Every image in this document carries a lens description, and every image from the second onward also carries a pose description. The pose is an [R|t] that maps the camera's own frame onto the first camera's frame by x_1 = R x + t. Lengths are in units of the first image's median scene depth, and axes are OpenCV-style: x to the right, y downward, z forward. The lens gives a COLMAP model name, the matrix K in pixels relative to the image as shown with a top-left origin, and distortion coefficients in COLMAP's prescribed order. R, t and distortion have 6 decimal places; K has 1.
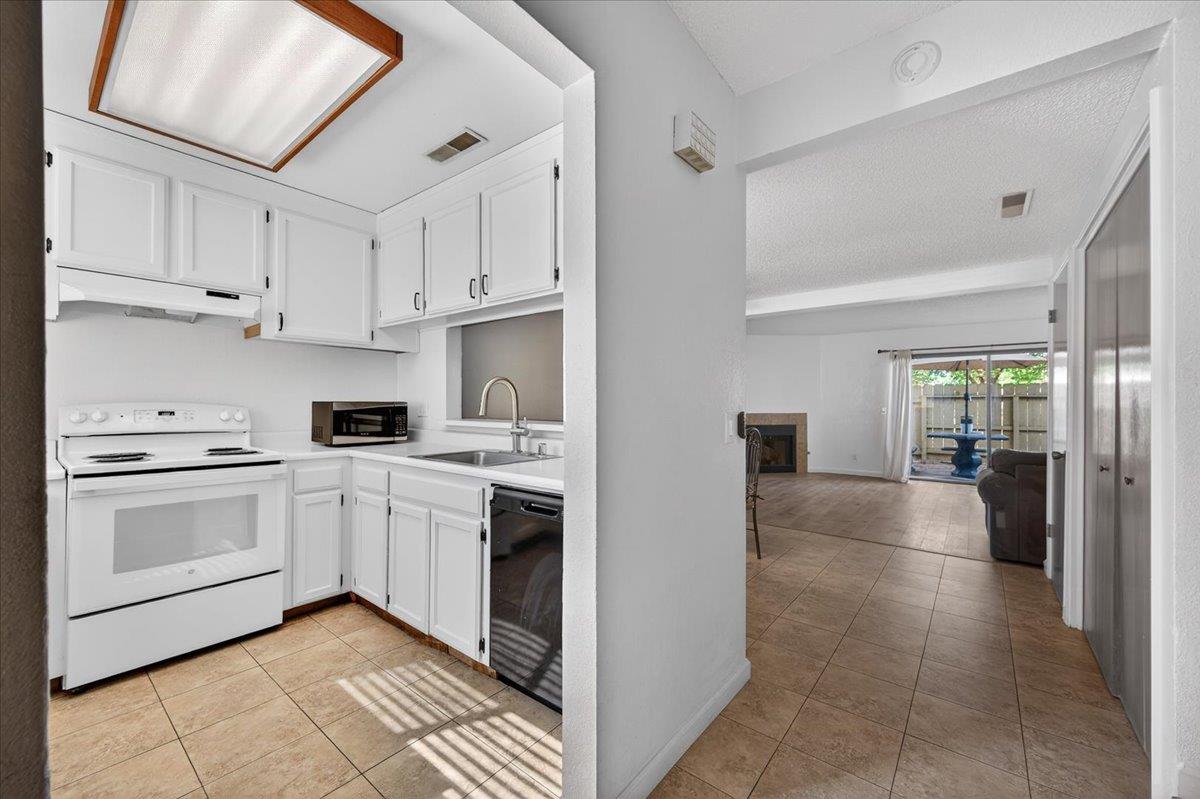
lens RADIAL K [[480.4, 0, 607.4], [0, 480.4, 402.9], [0, 0, 1]] dist [0.003158, -0.001588]
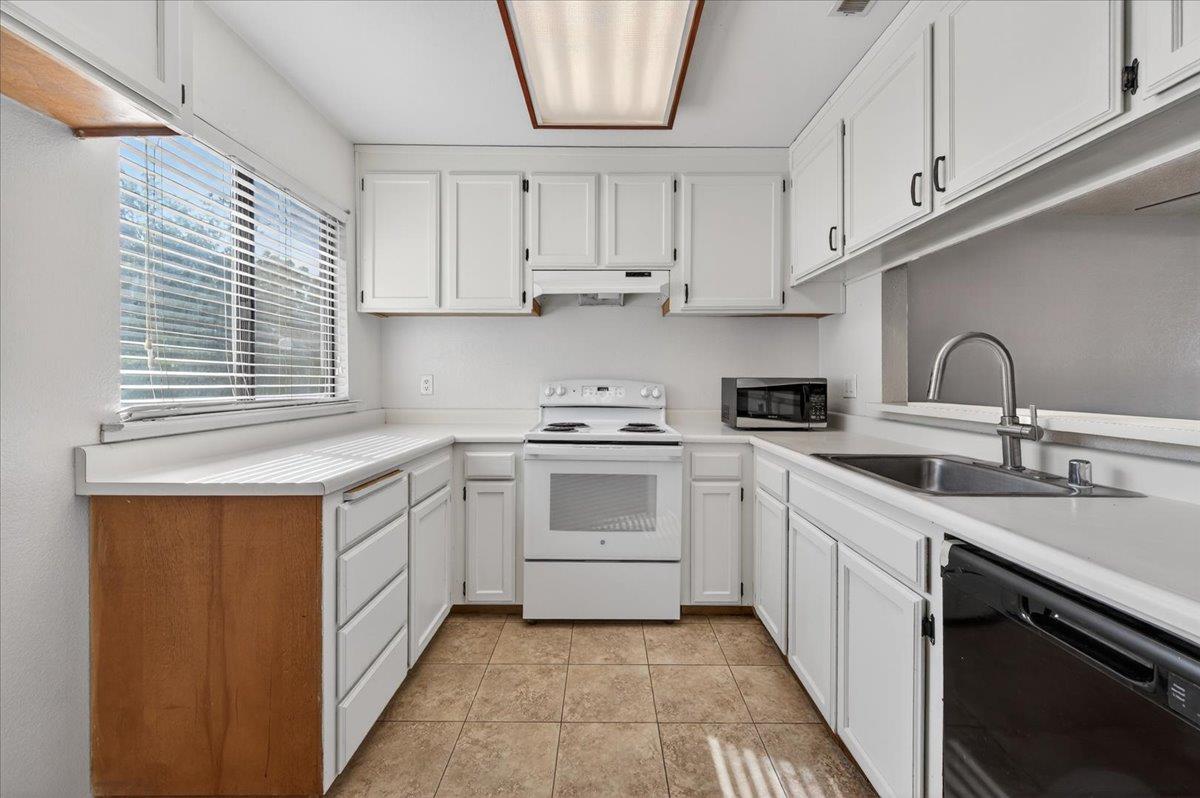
lens RADIAL K [[480.4, 0, 594.1], [0, 480.4, 382.0], [0, 0, 1]] dist [0.003158, -0.001588]
pose [[0.615663, -0.000149, -0.788010, -0.054359], [0.002690, 0.999995, 0.001912, 0.003010], [0.788005, -0.003297, 0.615660, 0.312337]]
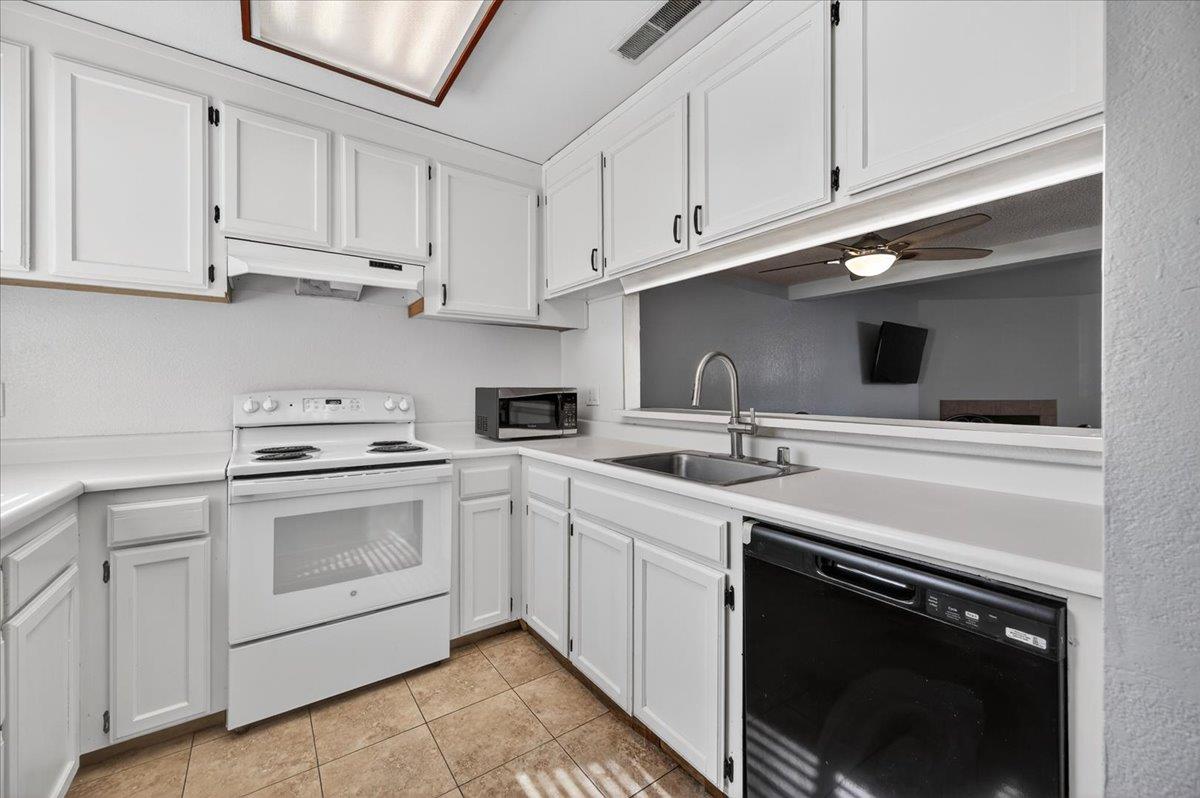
lens RADIAL K [[480.4, 0, 603.3], [0, 480.4, 390.9], [0, 0, 1]] dist [0.003158, -0.001588]
pose [[0.963720, -0.005224, -0.266863, -0.202579], [0.006552, 0.999970, 0.004085, 0.000950], [0.266833, -0.005685, 0.963726, 0.283493]]
